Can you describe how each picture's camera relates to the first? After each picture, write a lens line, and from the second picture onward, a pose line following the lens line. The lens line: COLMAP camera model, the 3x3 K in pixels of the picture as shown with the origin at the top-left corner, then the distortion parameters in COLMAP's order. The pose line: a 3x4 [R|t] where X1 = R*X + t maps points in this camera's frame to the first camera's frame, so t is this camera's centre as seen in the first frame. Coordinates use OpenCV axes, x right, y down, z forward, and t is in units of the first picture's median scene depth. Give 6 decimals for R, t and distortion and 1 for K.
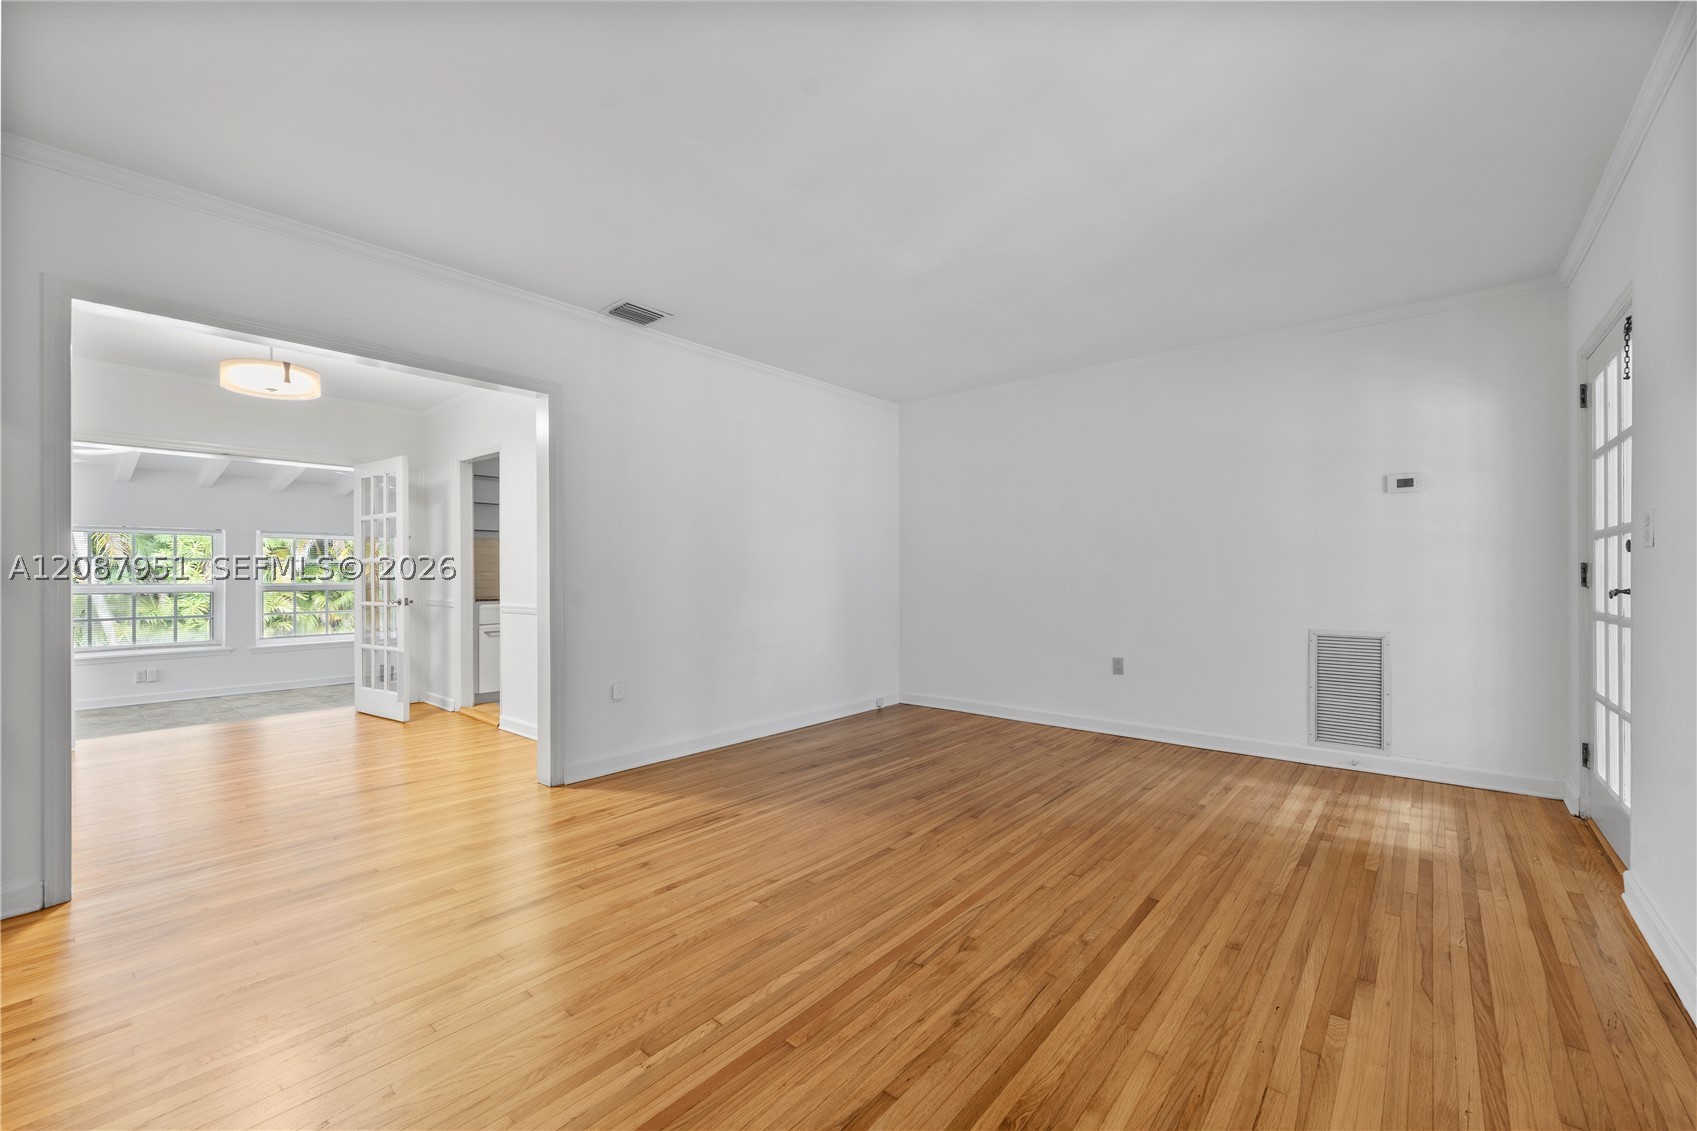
lens RADIAL K [[684.5, 0, 839.2], [0, 684.5, 574.1], [0, 0, 1]] dist [-0.000597, -0.000368]
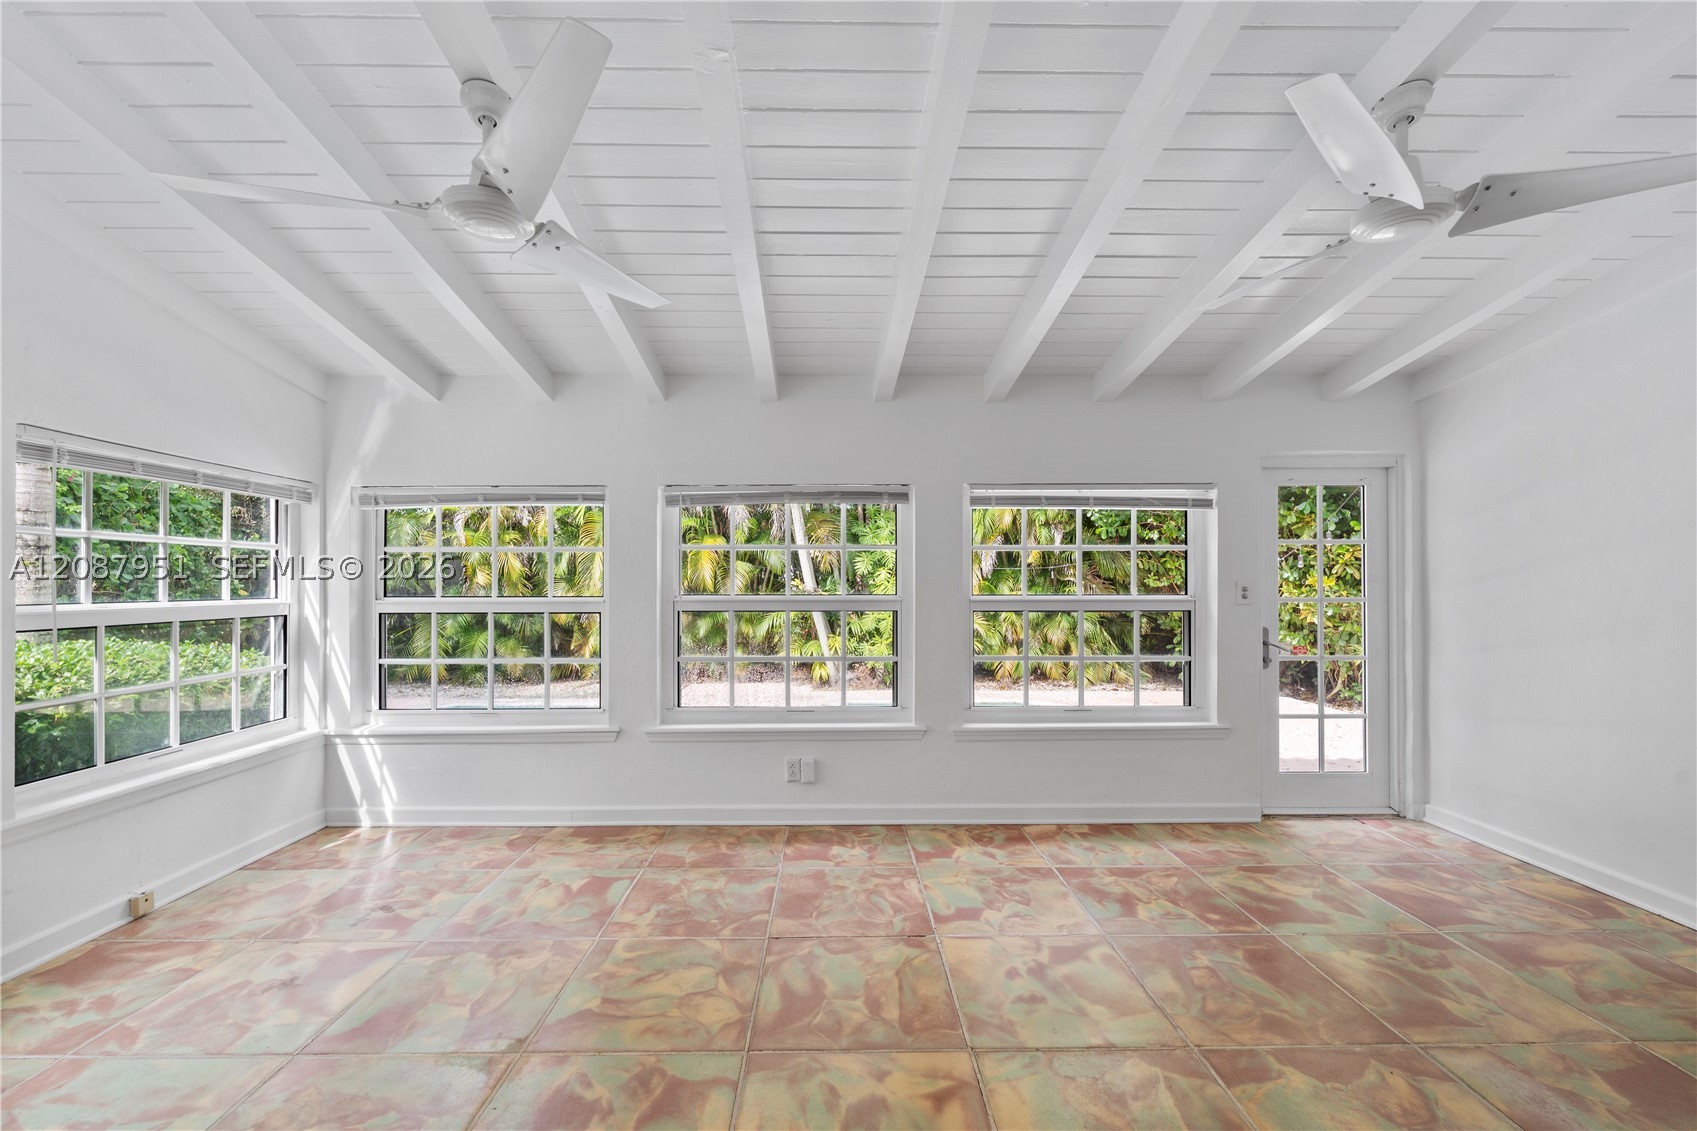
lens RADIAL K [[691.8, 0, 843.4], [0, 691.8, 575.4], [0, 0, 1]] dist [0.000479, -0.000253]
pose [[0.668001, -0.010518, -0.744086, -1.011780], [0.001383, 0.999916, -0.012892, 0.011660], [0.744159, 0.007582, 0.667959, 1.136518]]
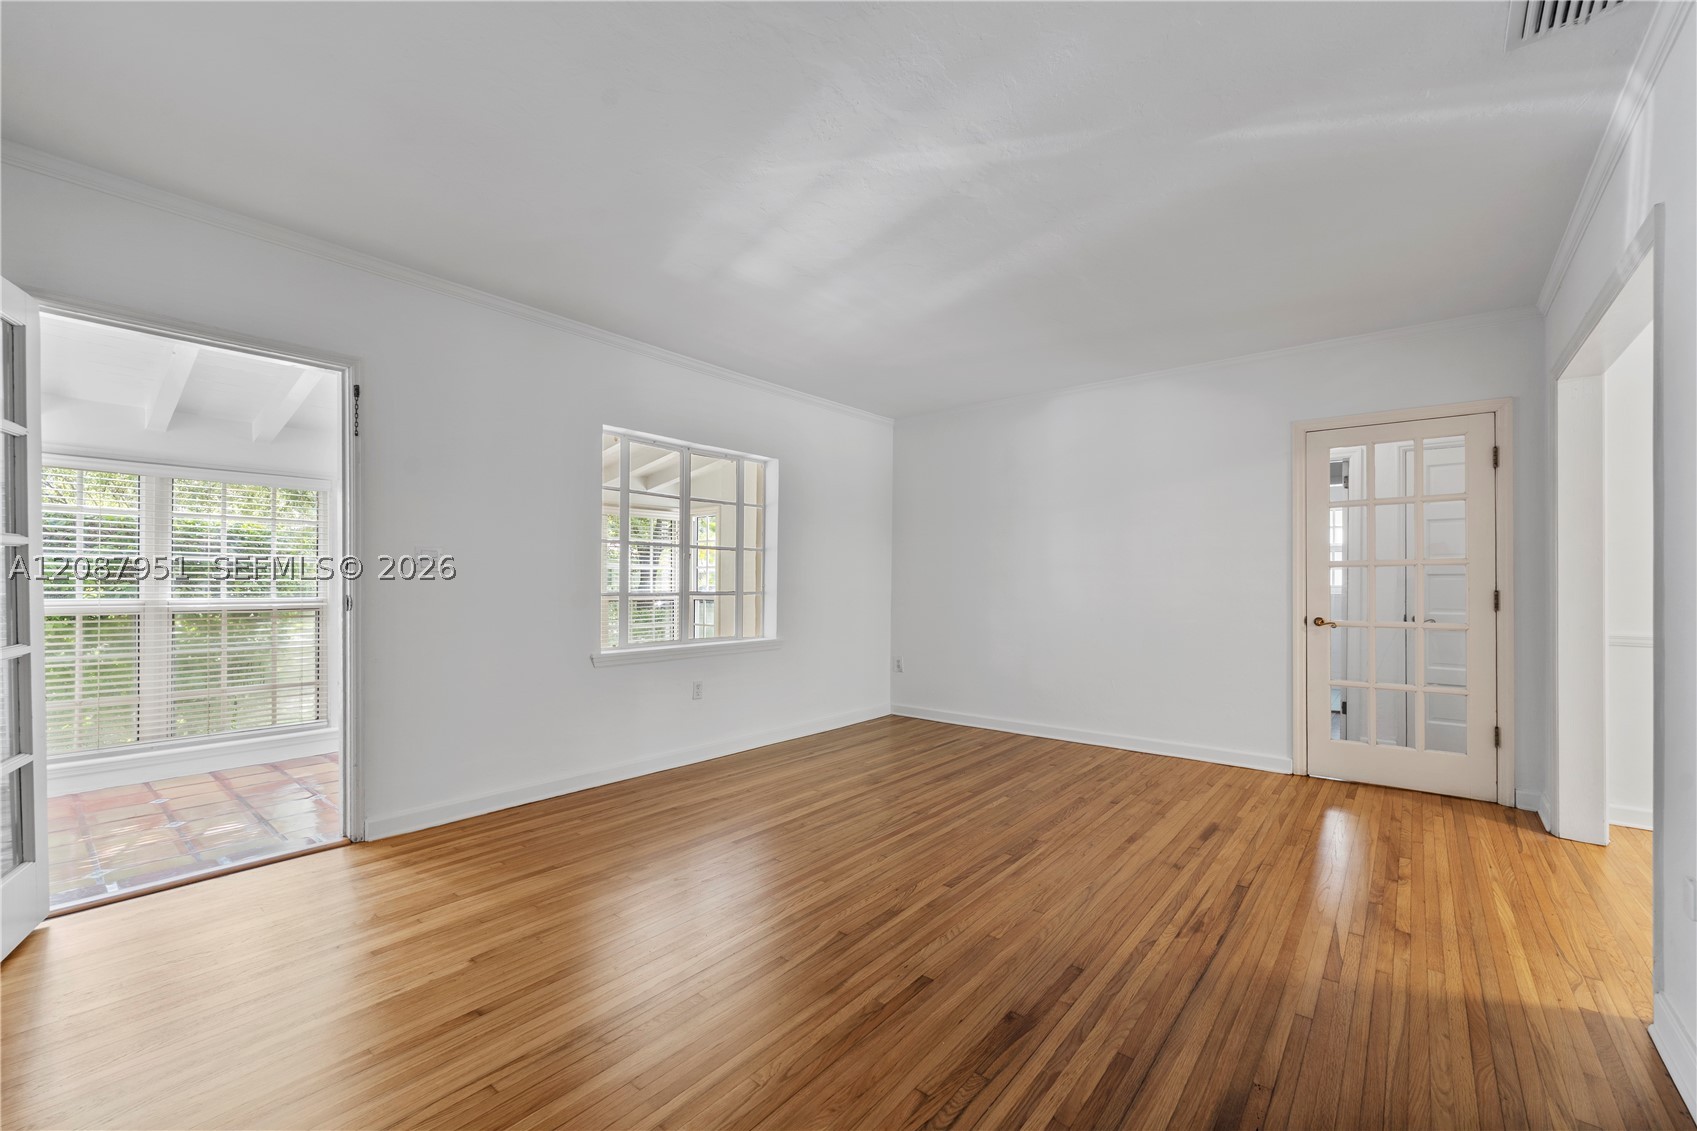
lens RADIAL K [[692.4, 0, 845.1], [0, 692.4, 566.9], [0, 0, 1]] dist [-0.000082, -0.000286]
pose [[-0.999645, -0.002133, -0.026559, 0.154509], [-0.001567, 0.999771, -0.021325, -0.008344], [0.026598, -0.021275, -0.999420, 1.246087]]
